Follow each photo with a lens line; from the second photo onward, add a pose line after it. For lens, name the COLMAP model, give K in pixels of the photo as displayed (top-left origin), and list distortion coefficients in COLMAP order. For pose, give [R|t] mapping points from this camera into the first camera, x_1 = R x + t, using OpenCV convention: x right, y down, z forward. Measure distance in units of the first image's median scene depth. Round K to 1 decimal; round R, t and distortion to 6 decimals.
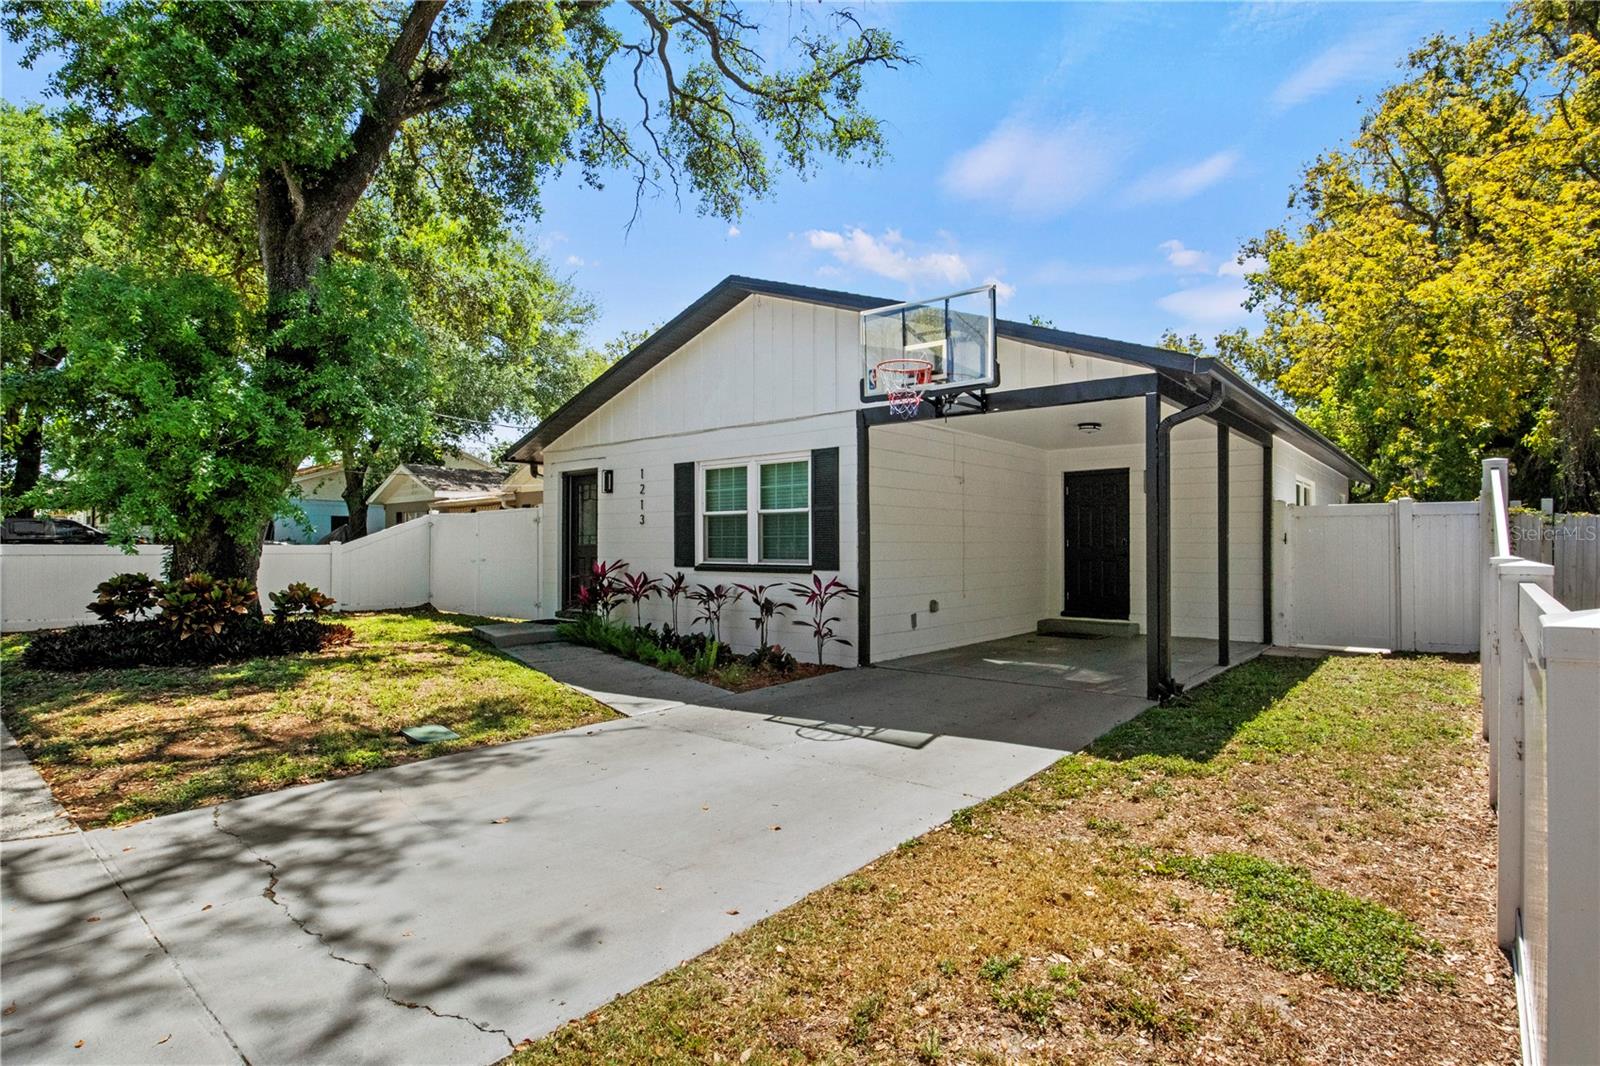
lens RADIAL K [[873.9, 0, 800.0], [0, 873.9, 533.0], [0, 0, 1]] dist [-0.036395, 0.000611]
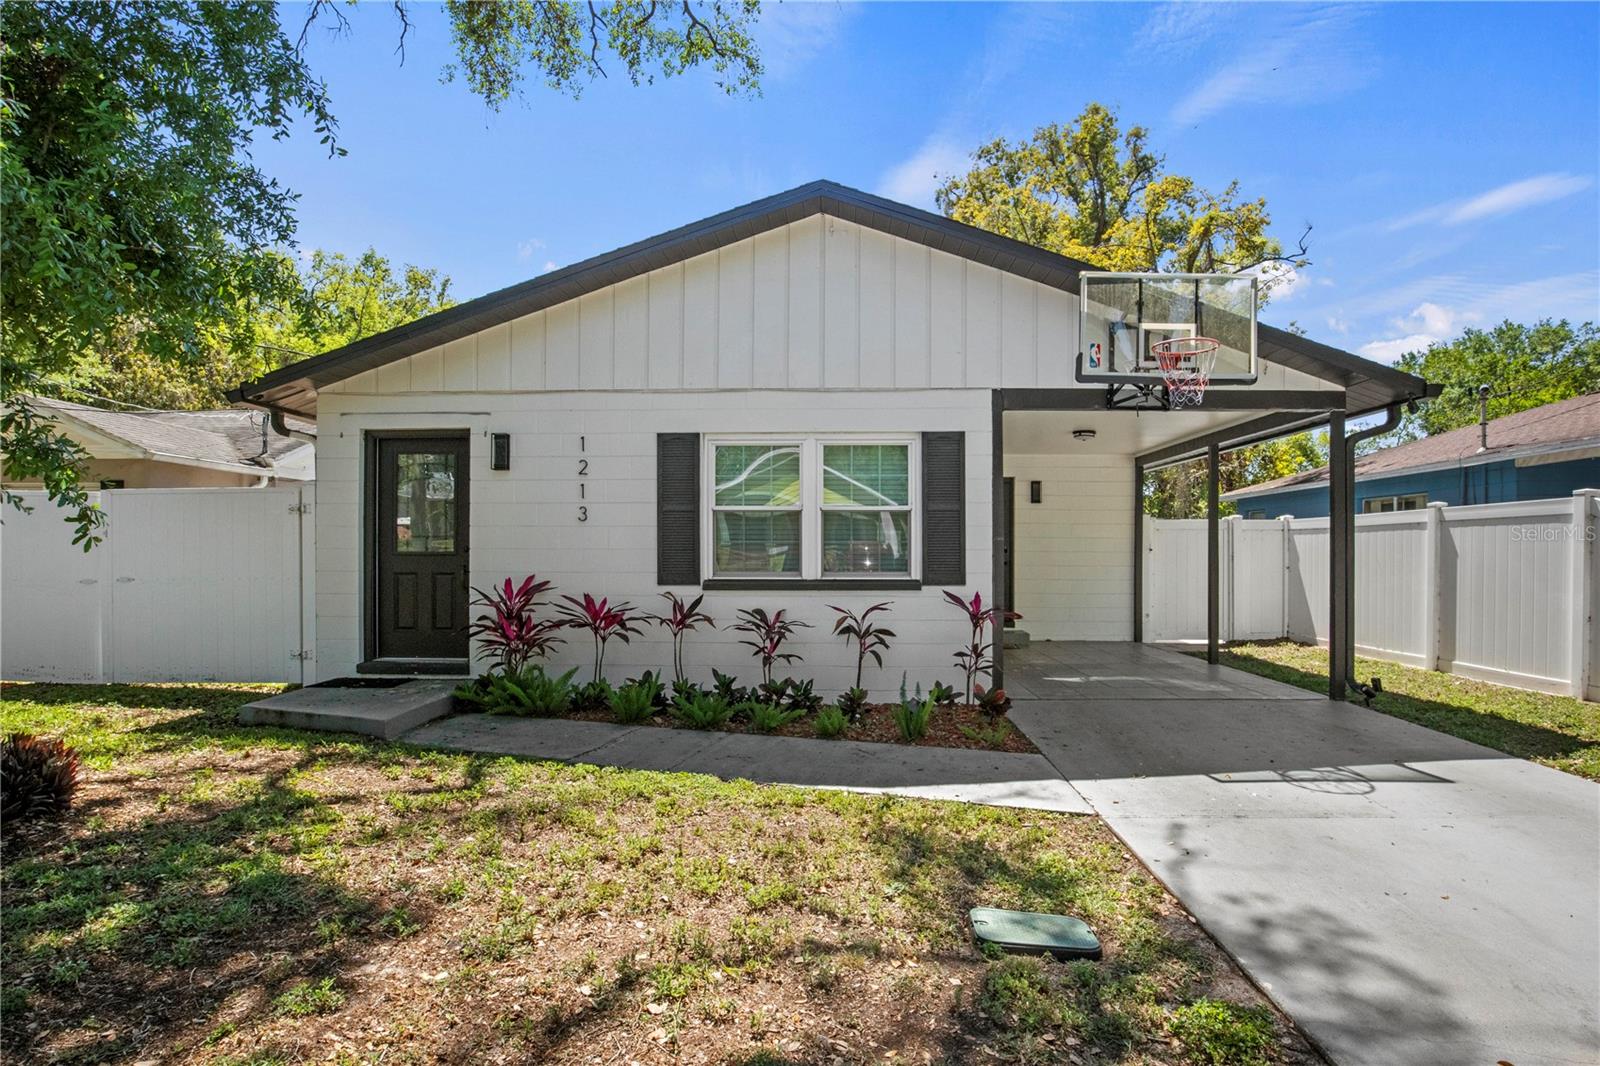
lens RADIAL K [[873.9, 0, 800.0], [0, 873.9, 533.0], [0, 0, 1]] dist [-0.036395, 0.000611]
pose [[0.756520, 0.013911, 0.653823, -0.554057], [-0.009278, 0.999901, -0.010538, 0.004974], [-0.653905, 0.001906, 0.756574, 0.454021]]
